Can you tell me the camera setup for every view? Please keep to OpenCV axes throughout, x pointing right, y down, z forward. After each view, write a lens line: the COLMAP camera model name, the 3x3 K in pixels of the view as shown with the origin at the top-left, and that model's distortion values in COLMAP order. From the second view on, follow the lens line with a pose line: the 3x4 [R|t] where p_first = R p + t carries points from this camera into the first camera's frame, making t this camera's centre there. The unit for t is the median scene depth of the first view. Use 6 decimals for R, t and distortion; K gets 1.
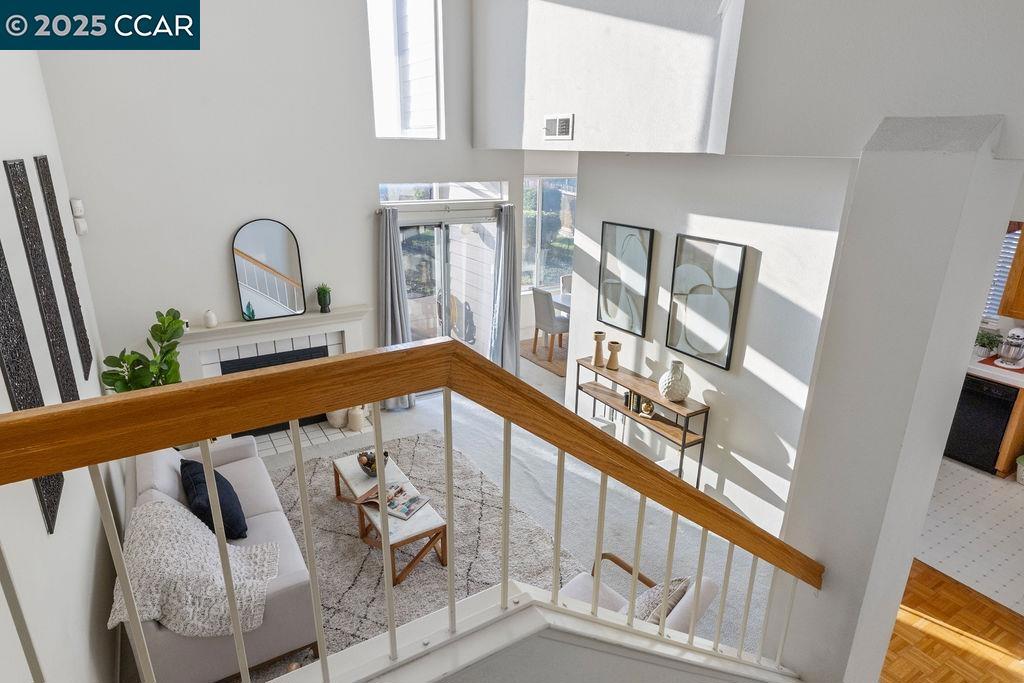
lens RADIAL K [[577.2, 0, 511.9], [0, 577.2, 348.5], [0, 0, 1]] dist [0.000386, -0.000555]
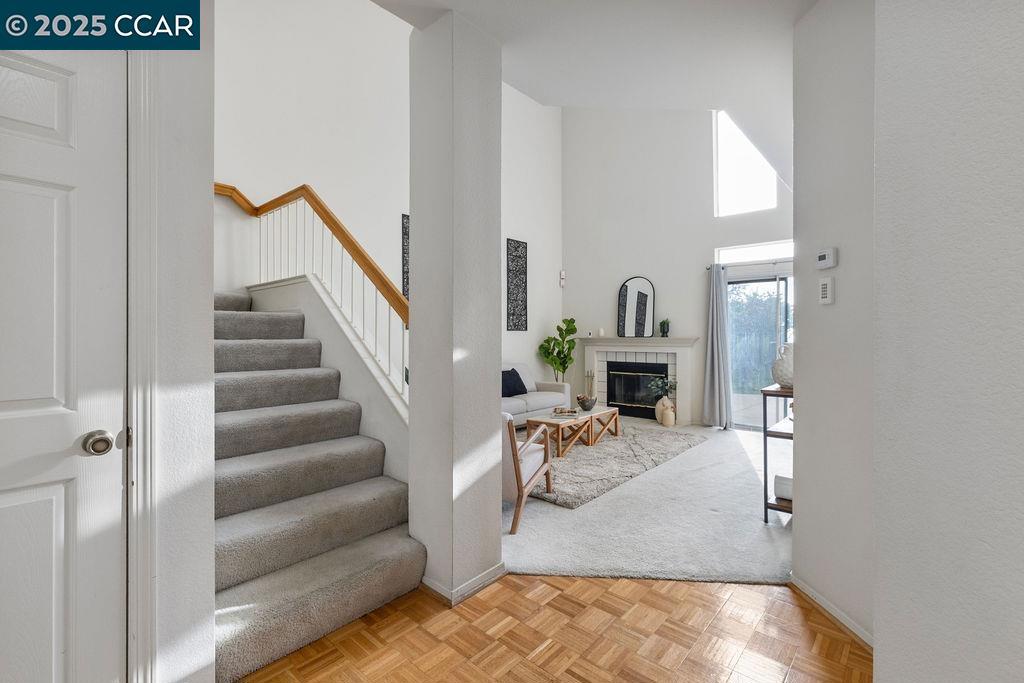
lens RADIAL K [[452.4, 0, 510.1], [0, 452.4, 334.4], [0, 0, 1]] dist [0.001337, 0.000480]
pose [[0.288357, -0.017166, -0.957369, 0.677812], [-0.304689, 0.946225, -0.108737, 0.178811], [0.907753, 0.323055, 0.267621, 0.360200]]
